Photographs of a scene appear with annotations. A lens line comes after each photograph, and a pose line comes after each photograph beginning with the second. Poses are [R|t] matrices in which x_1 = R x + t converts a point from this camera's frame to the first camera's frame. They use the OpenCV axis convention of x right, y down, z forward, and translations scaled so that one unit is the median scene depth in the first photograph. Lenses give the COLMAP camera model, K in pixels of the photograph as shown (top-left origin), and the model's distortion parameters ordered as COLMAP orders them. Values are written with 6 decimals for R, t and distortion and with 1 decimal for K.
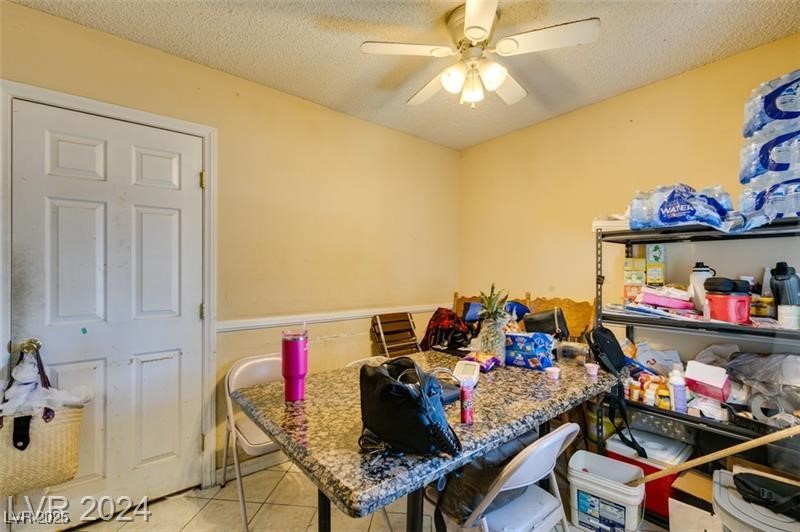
lens RADIAL K [[358.0, 0, 401.3], [0, 358.0, 267.9], [0, 0, 1]] dist [0.005191, -0.001158]
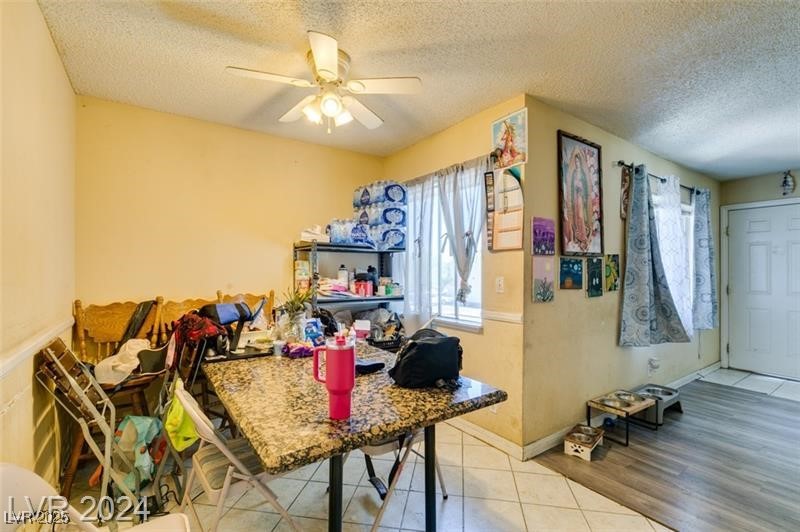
lens RADIAL K [[358.0, 0, 396.7], [0, 358.0, 270.0], [0, 0, 1]] dist [0.005191, -0.001158]
pose [[0.077915, 0.002019, 0.996958, -0.883688], [-0.009506, 0.999954, -0.001282, 0.009249], [-0.996915, -0.009377, 0.077930, 0.614800]]
